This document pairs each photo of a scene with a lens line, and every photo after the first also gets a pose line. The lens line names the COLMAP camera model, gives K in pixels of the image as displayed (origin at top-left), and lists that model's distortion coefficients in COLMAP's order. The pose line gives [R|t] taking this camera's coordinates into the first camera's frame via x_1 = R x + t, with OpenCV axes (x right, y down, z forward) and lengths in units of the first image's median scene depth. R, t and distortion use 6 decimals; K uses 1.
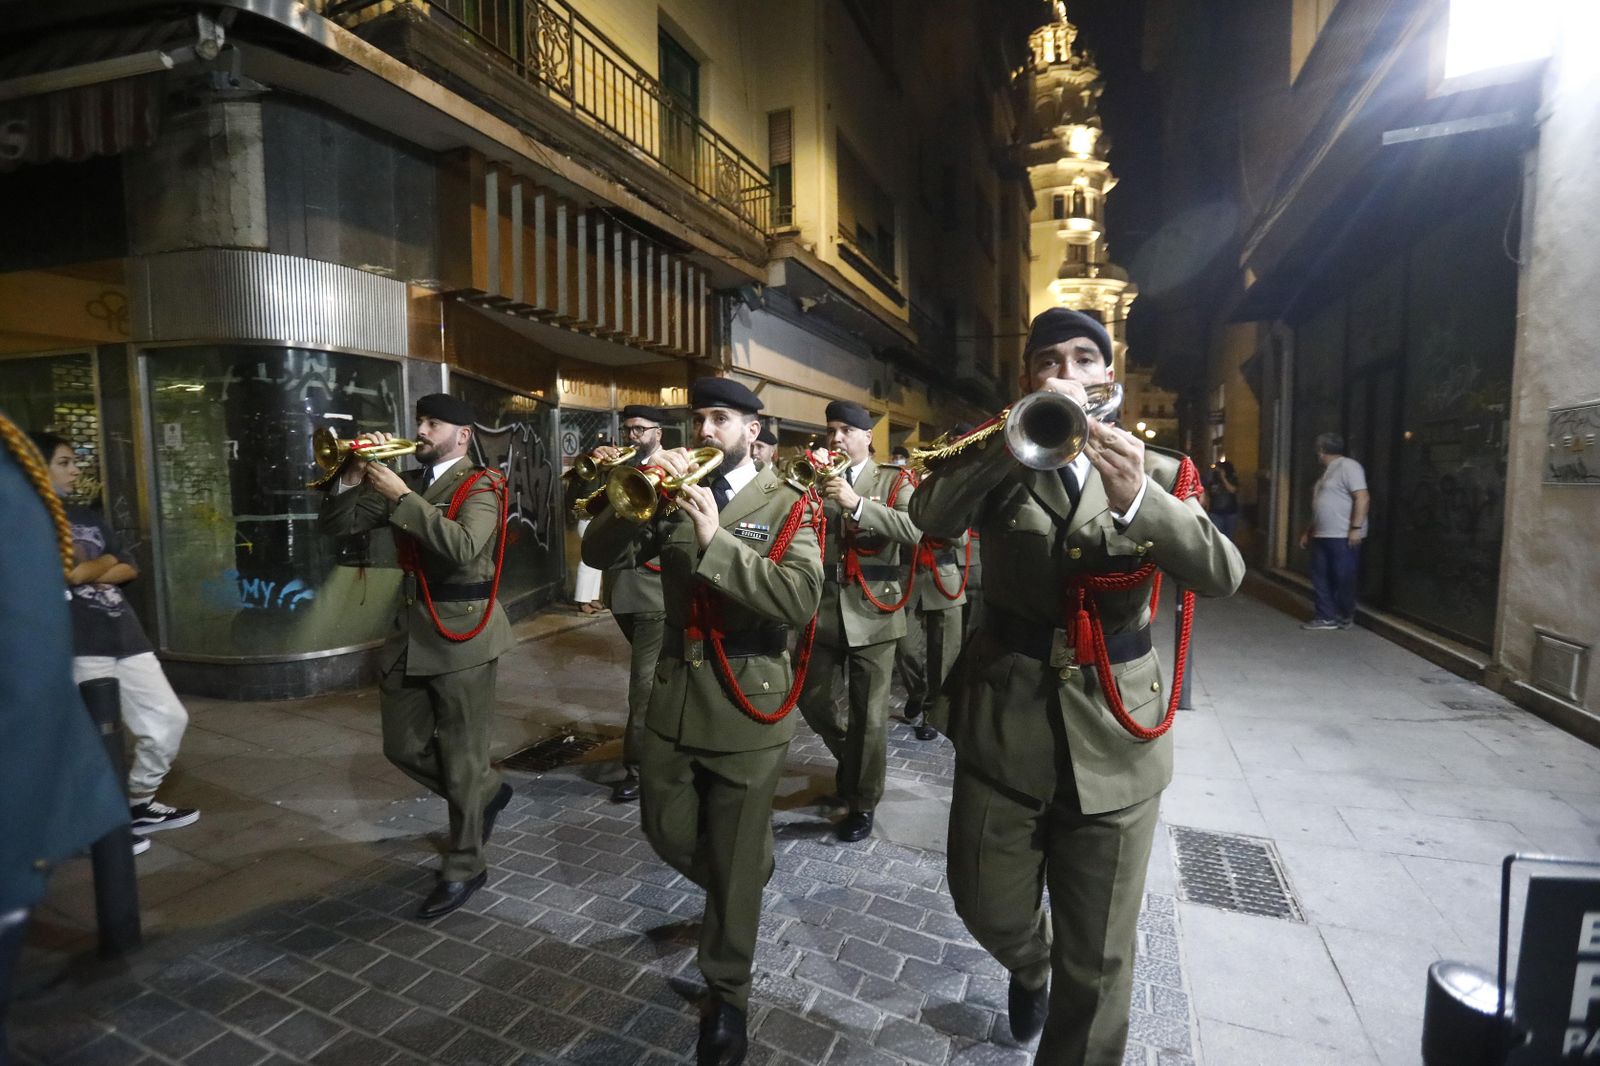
lens RADIAL K [[705.6, 0, 807.2], [0, 705.6, 556.3], [0, 0, 1]] dist [-0.040746, 0.011594]
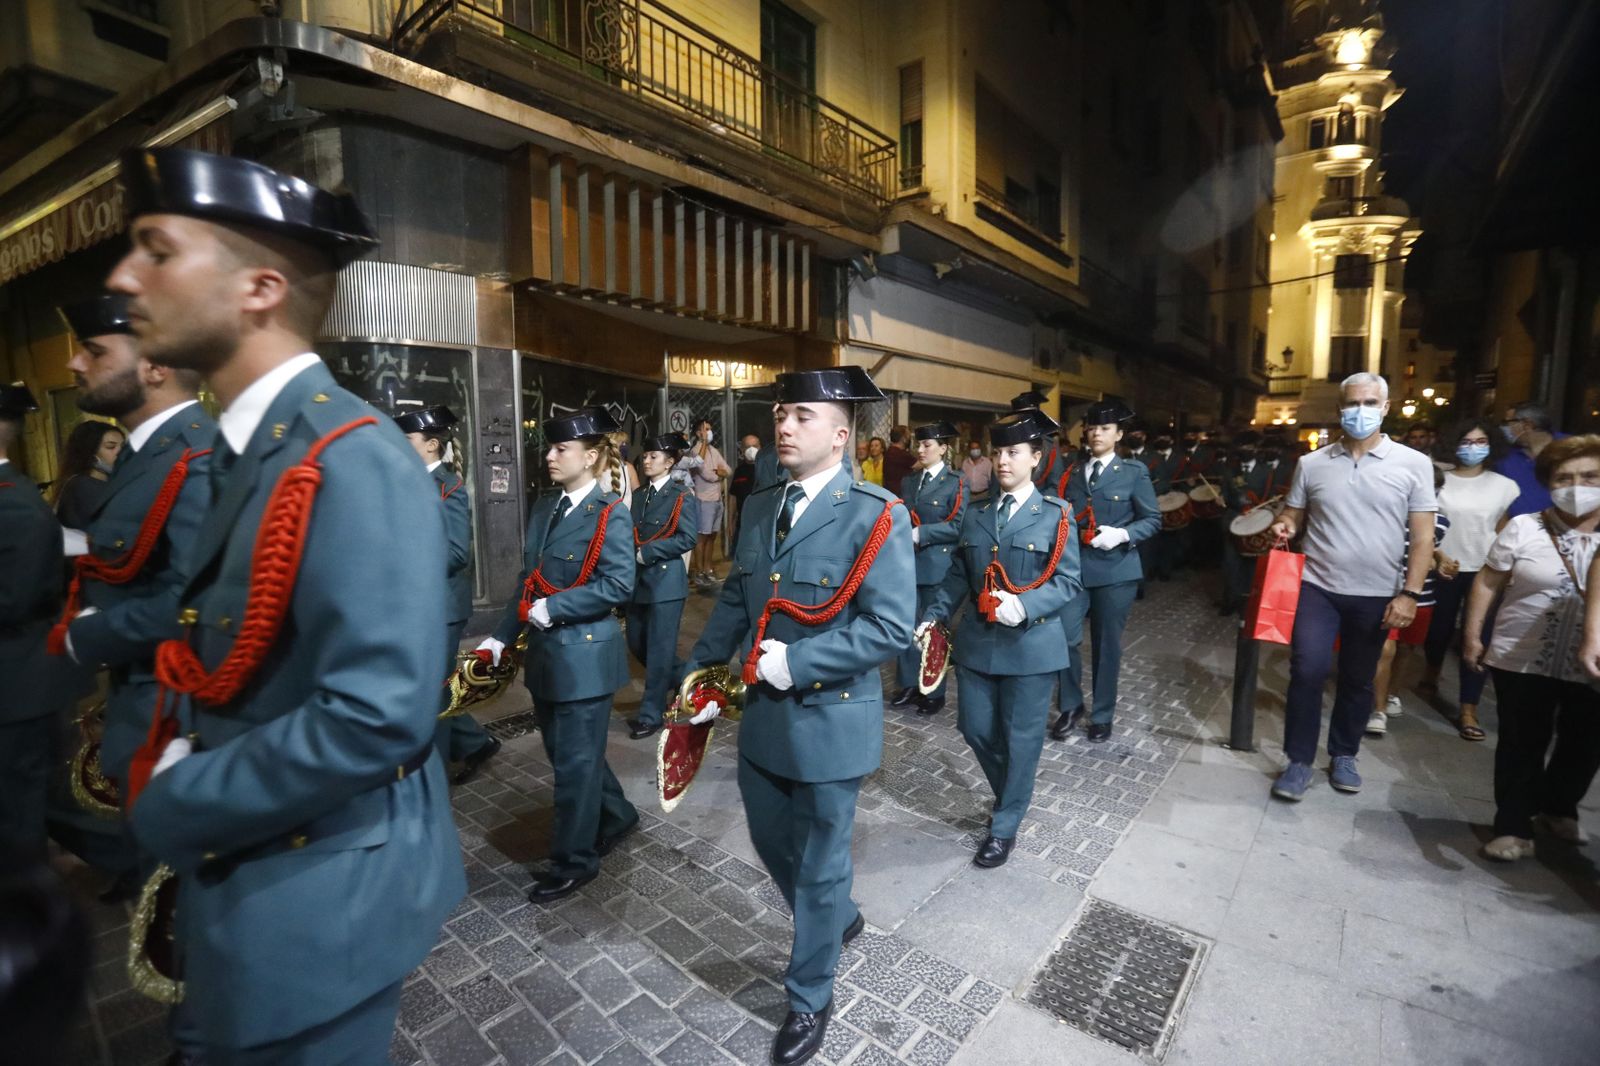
lens RADIAL K [[705.6, 0, 792.8], [0, 705.6, 558.3], [0, 0, 1]] dist [-0.040746, 0.011594]
pose [[0.957042, 0.044140, -0.286571, 0.143815], [-0.033532, 0.998562, 0.041825, -0.009477], [0.288005, -0.030419, 0.957146, 0.050588]]
